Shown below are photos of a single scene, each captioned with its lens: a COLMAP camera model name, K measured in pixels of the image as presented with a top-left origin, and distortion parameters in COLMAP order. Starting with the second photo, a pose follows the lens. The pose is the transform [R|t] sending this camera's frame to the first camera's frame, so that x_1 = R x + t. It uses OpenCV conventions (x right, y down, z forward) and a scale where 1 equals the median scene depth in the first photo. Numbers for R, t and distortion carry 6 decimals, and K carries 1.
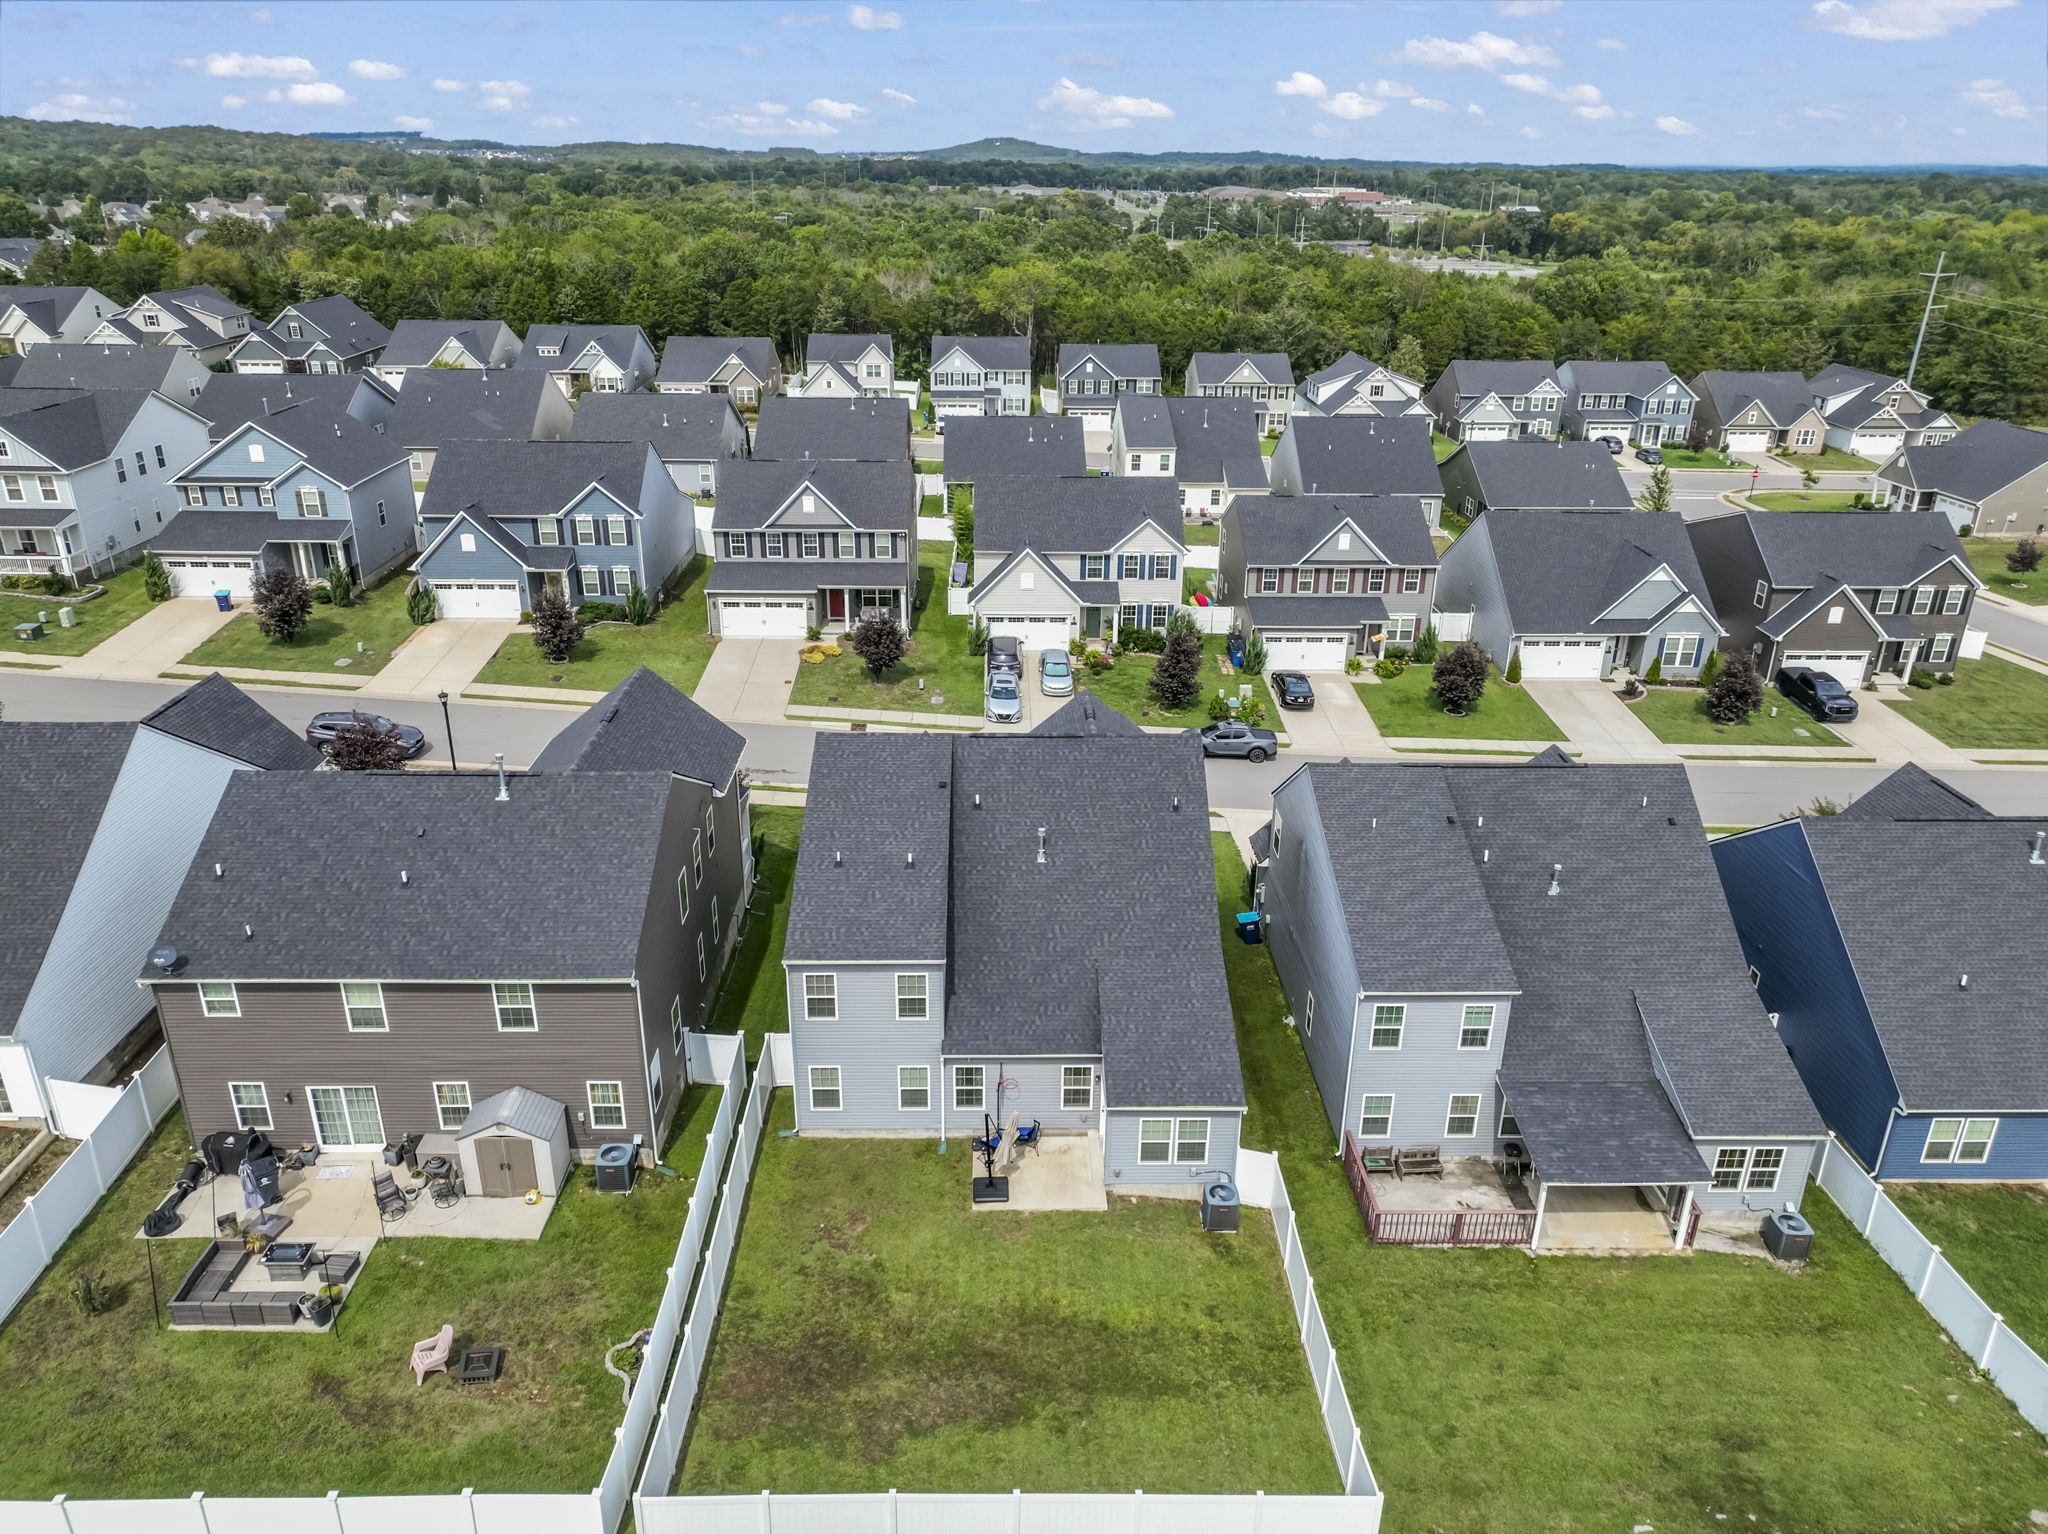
lens RADIAL K [[1445.5, 0, 1024.0], [0, 1445.5, 767.0], [0, 0, 1]] dist [0.005370, 0.000504]
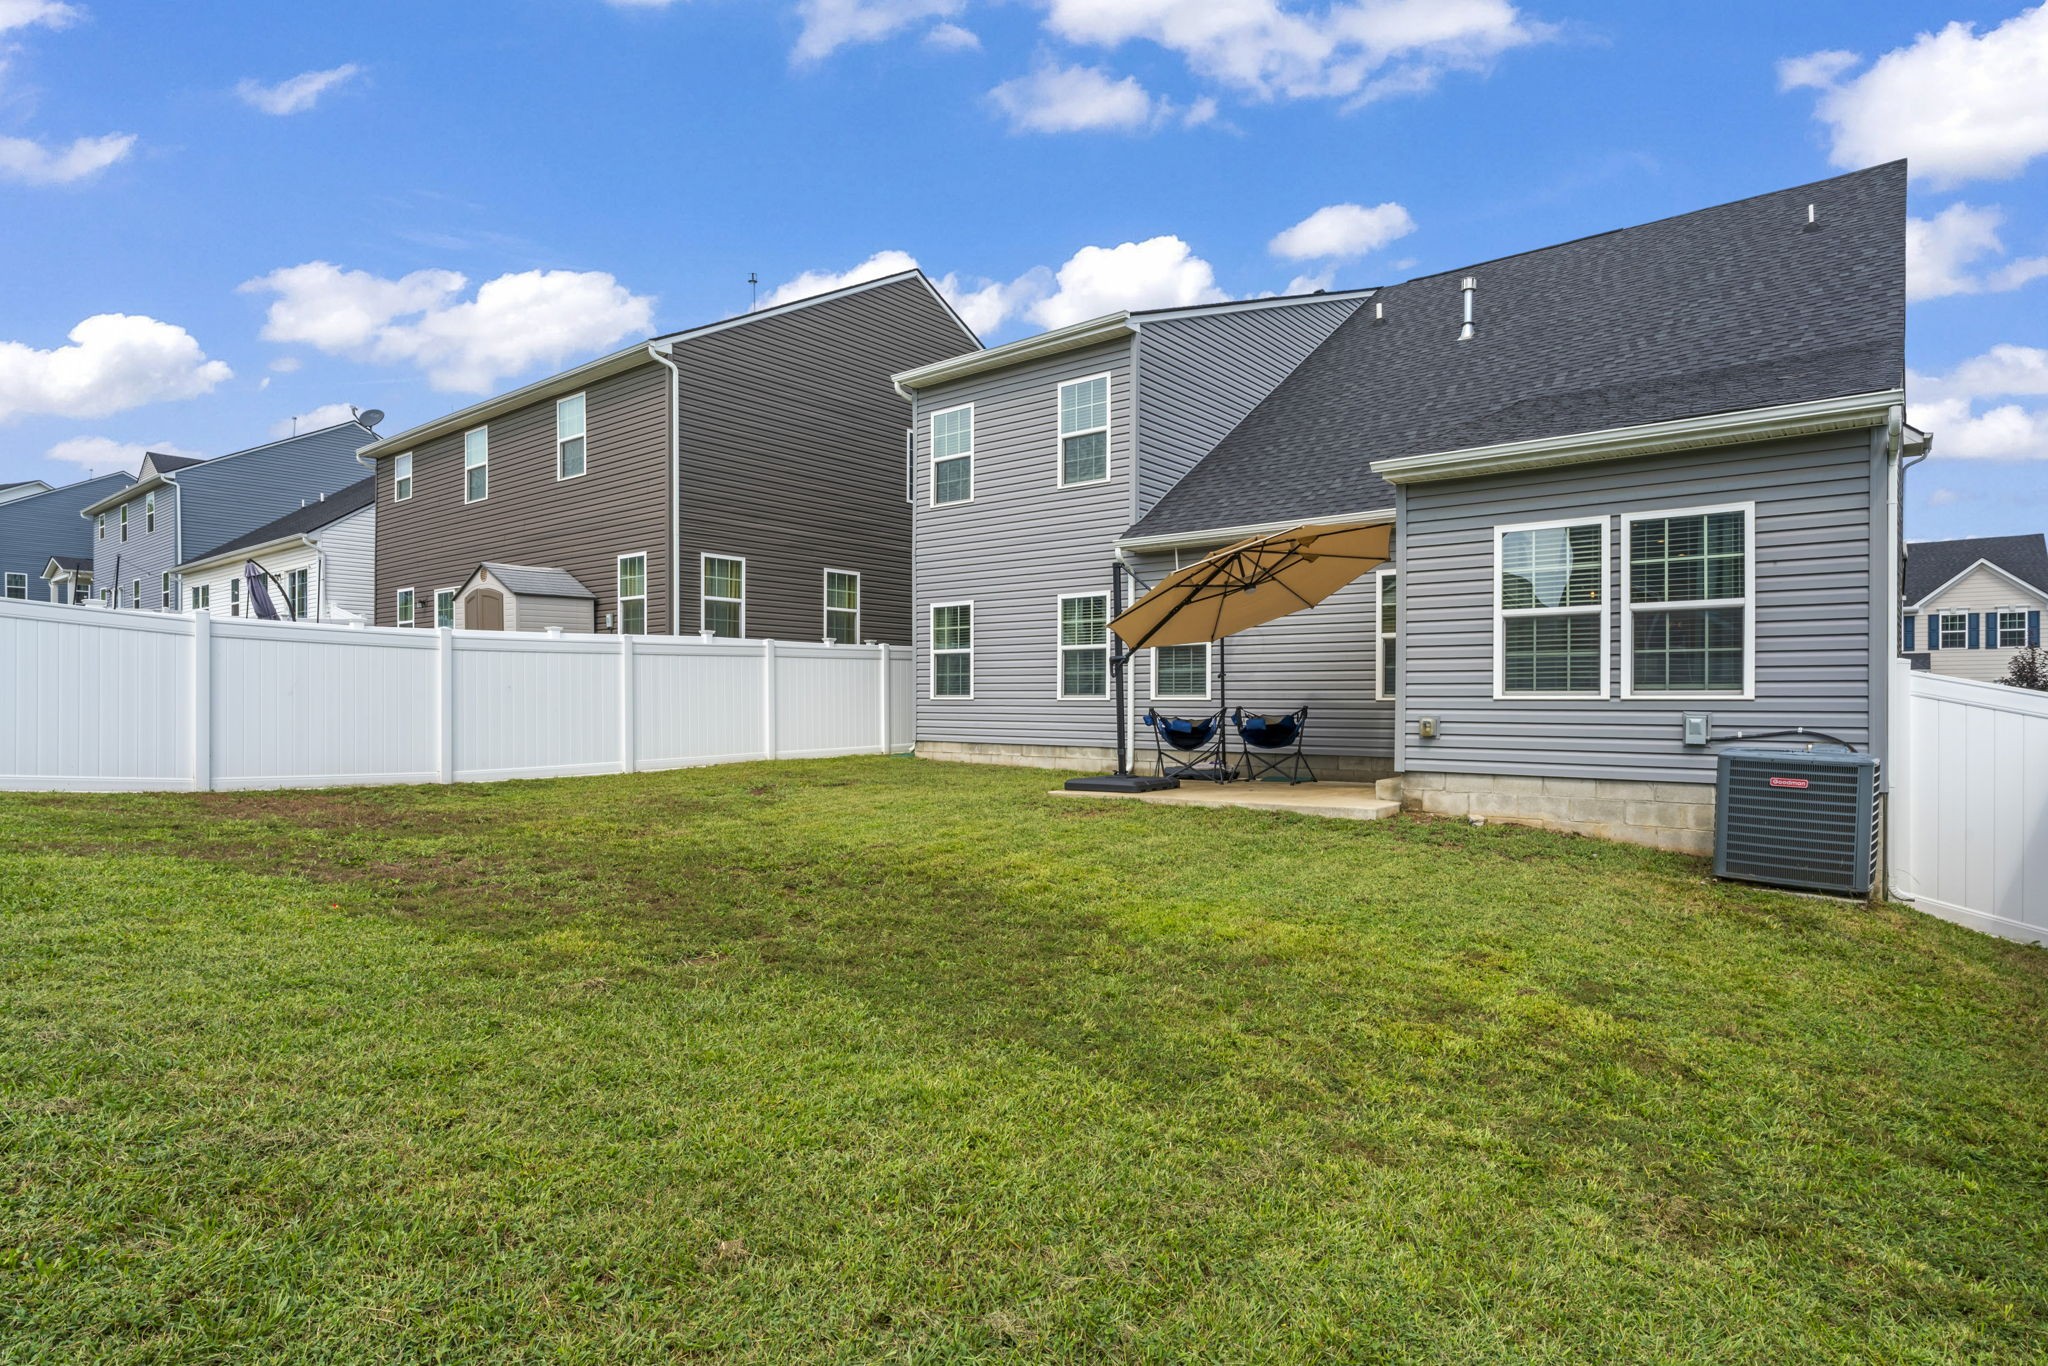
lens RADIAL K [[1092.7, 0, 1013.4], [0, 1092.7, 711.0], [0, 0, 1]] dist [-0.000034, 0.000444]
pose [[0.759141, -0.005198, -0.650906, 0.154406], [-0.250351, 0.920719, -0.299334, 0.373257], [0.600858, 0.390191, 0.697654, 0.759336]]
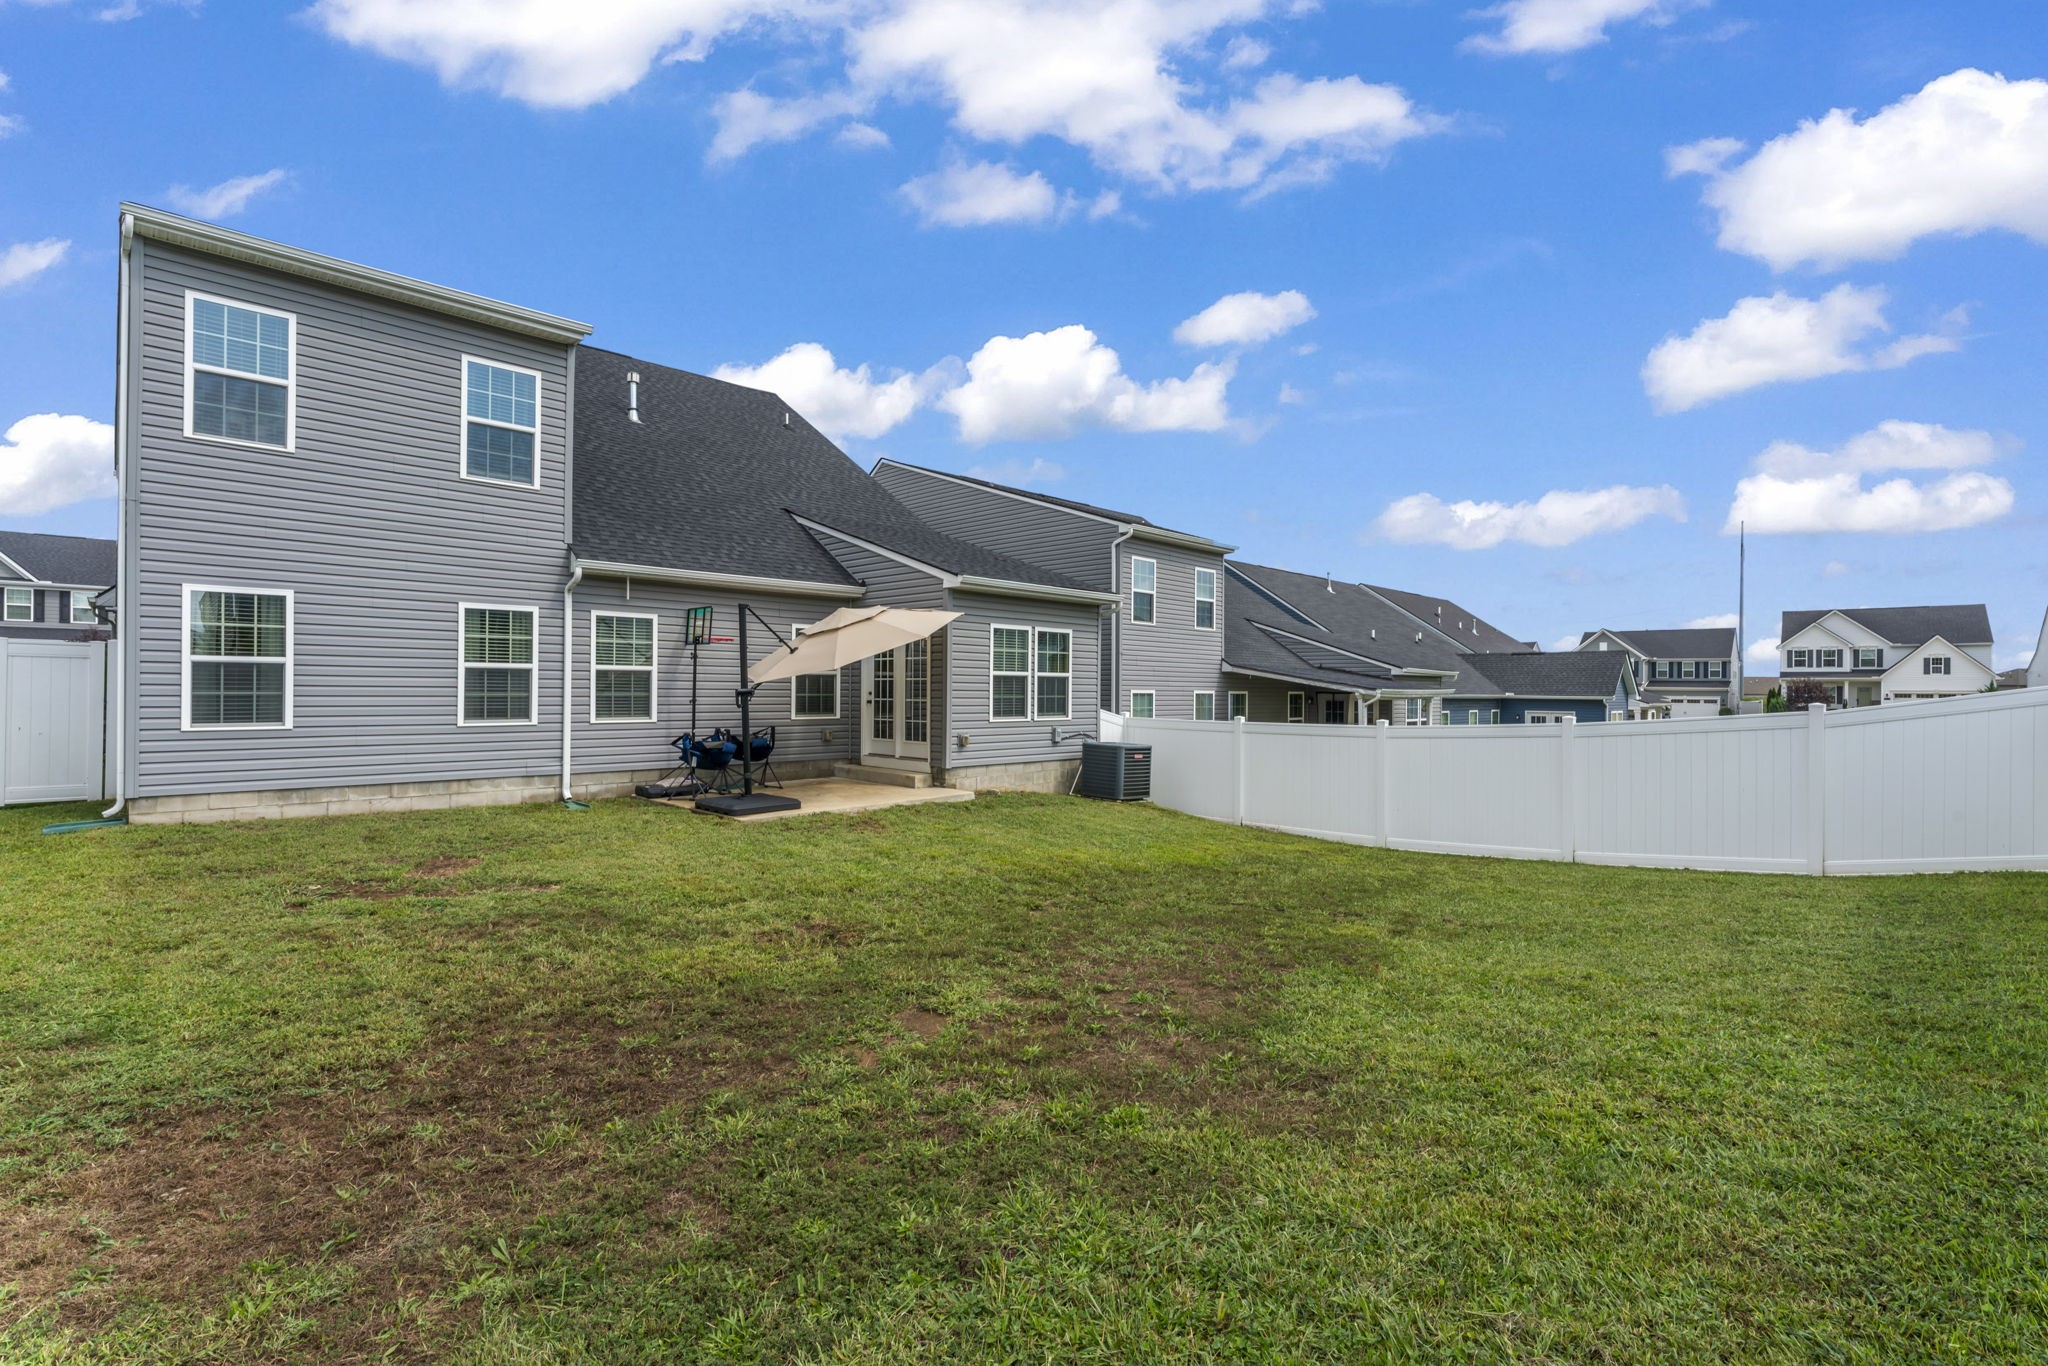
lens RADIAL K [[914.6, 0, 1008.4], [0, 914.6, 689.4], [0, 0, 1]] dist [-0.000888, -0.000152]
pose [[0.724303, -0.006669, 0.689450, -0.161295], [0.271494, 0.921926, -0.276301, 0.360322], [-0.633779, 0.387308, 0.669564, 0.743776]]
